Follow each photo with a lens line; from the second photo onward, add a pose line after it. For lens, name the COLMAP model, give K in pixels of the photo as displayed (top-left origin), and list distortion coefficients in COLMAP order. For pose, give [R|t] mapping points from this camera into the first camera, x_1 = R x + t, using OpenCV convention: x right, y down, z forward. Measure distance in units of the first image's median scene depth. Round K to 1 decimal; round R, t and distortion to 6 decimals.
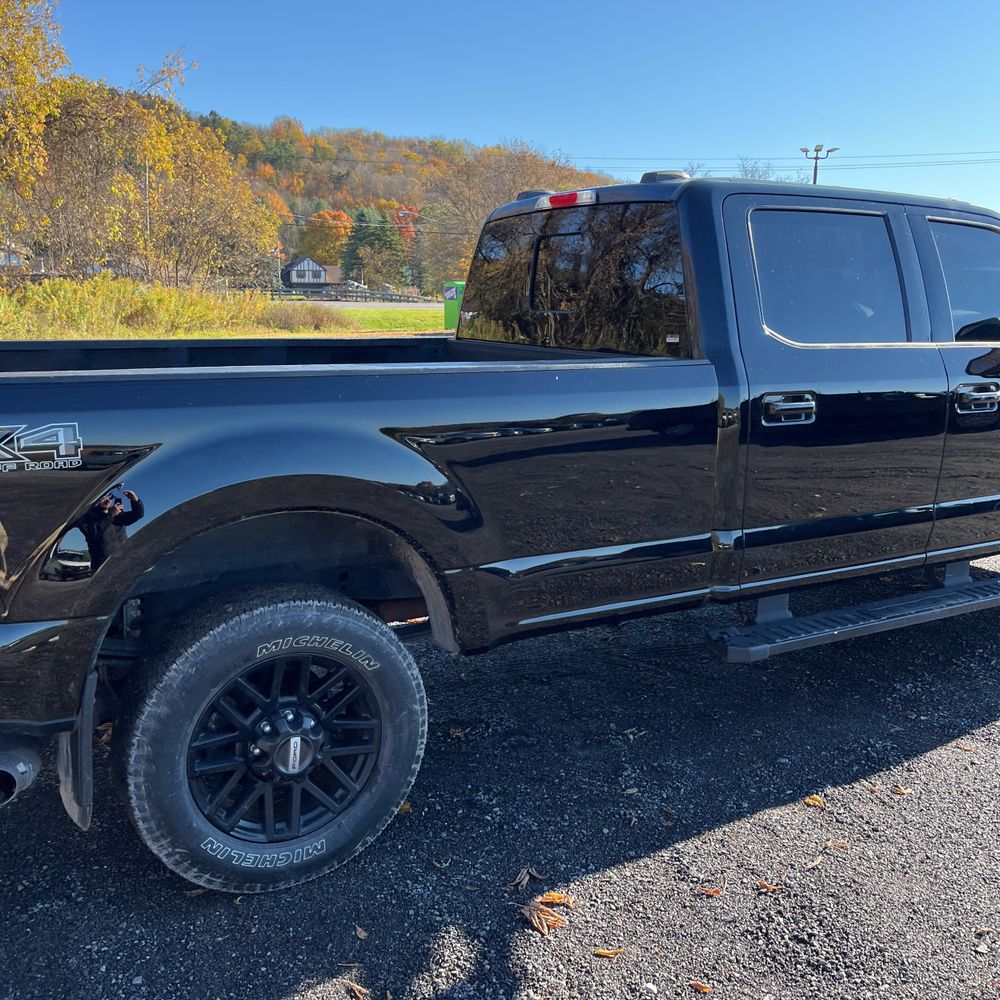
lens RADIAL K [[1030.1, 0, 501.7], [0, 1030.1, 501.6], [0, 0, 1]] dist [0.018545, 0.000000]
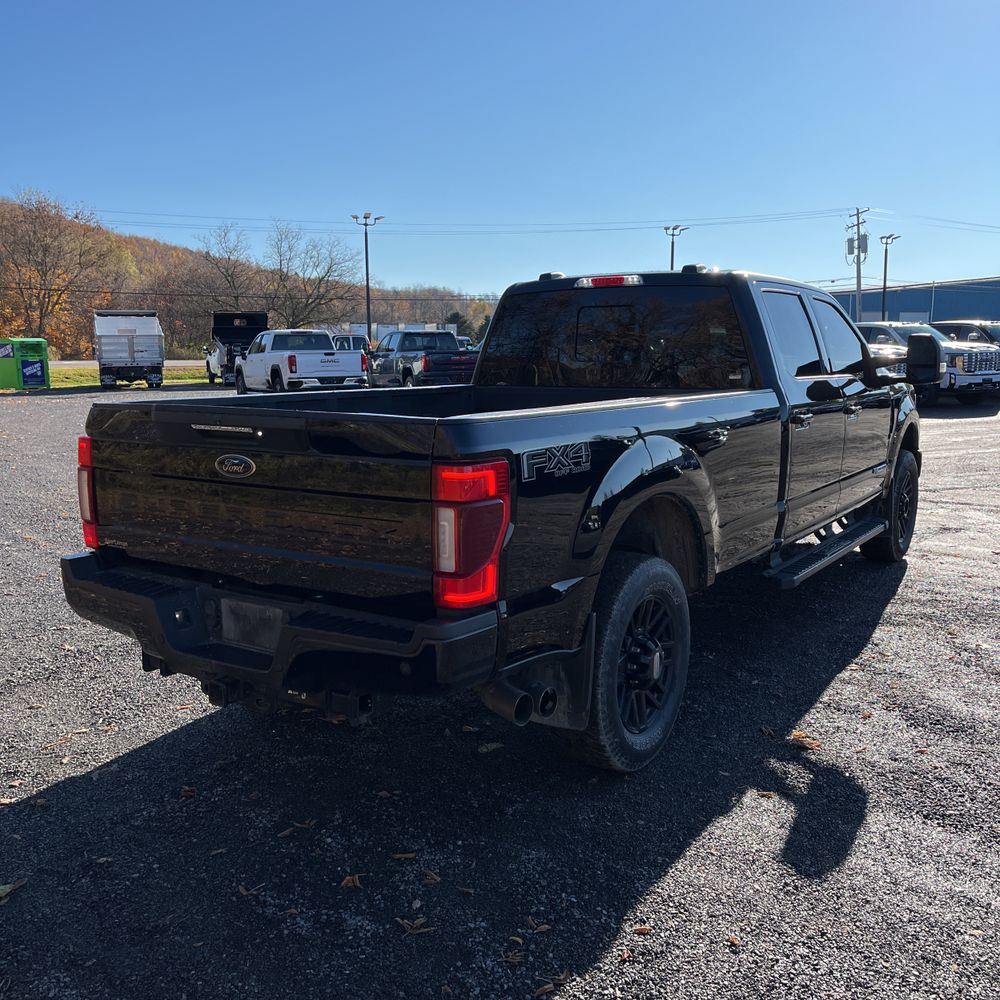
lens RADIAL K [[1030.1, 0, 504.5], [0, 1030.1, 497.8], [0, 0, 1]] dist [0.018545, 0.000000]
pose [[0.888425, -0.079723, 0.452046, -0.731687], [0.104205, 0.994119, -0.029474, 0.022626], [-0.447038, 0.073290, 0.891508, -0.151116]]
